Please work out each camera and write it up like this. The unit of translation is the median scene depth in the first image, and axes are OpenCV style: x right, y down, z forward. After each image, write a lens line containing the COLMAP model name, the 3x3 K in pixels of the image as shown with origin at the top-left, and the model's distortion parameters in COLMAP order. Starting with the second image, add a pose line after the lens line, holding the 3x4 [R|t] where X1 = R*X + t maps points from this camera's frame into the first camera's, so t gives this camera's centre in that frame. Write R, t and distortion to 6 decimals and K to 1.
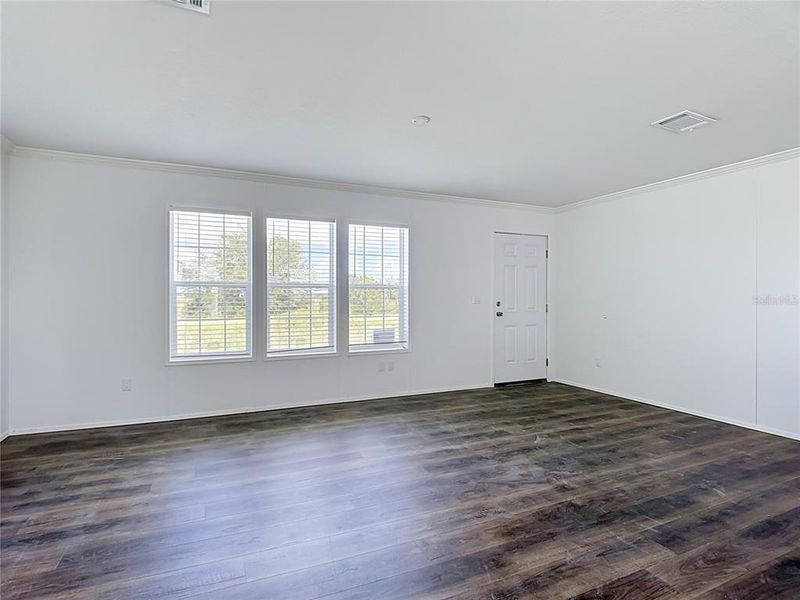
lens RADIAL K [[427.9, 0, 400.0], [0, 427.9, 300.0], [0, 0, 1]] dist [-0.002169, -0.002108]
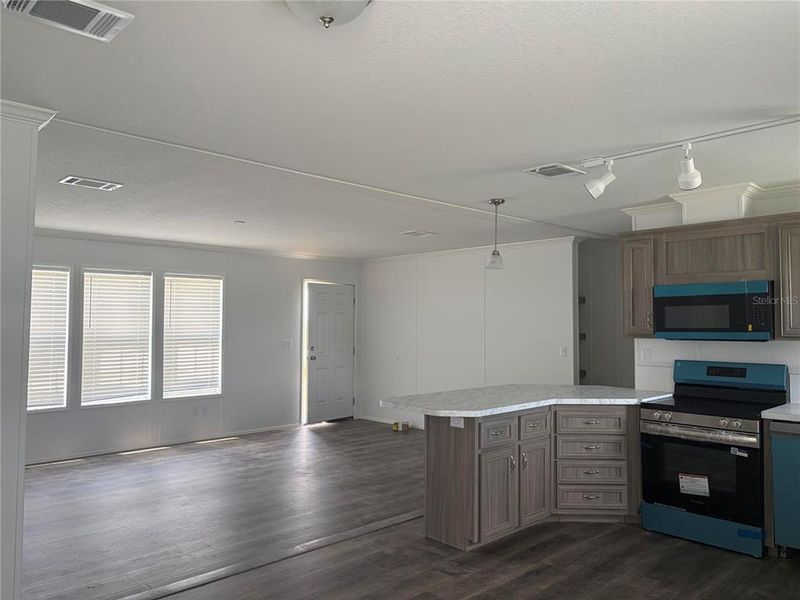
lens RADIAL K [[606.9, 0, 401.9], [0, 606.9, 304.3], [0, 0, 1]] dist [-0.000330, 0.000723]
pose [[0.949091, 0.006114, 0.314943, -0.043299], [0.007130, 0.999139, -0.040883, -0.055100], [-0.314922, 0.041047, 0.948230, -0.760617]]
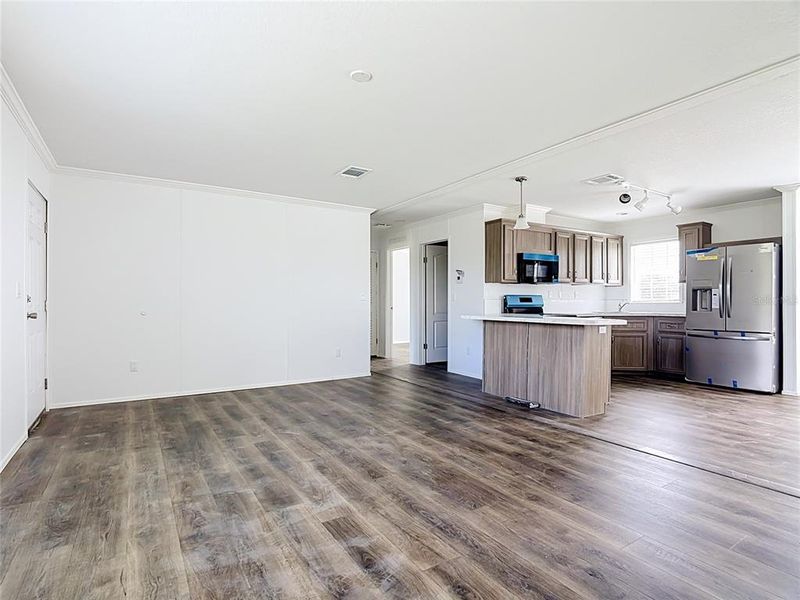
lens RADIAL K [[427.9, 0, 400.0], [0, 427.9, 300.0], [0, 0, 1]] dist [-0.002169, -0.002108]
pose [[-0.136468, -0.003436, 0.990639, -0.611514], [0.007935, 0.999958, 0.004562, 0.017979], [-0.990613, 0.008483, -0.136435, 0.794551]]
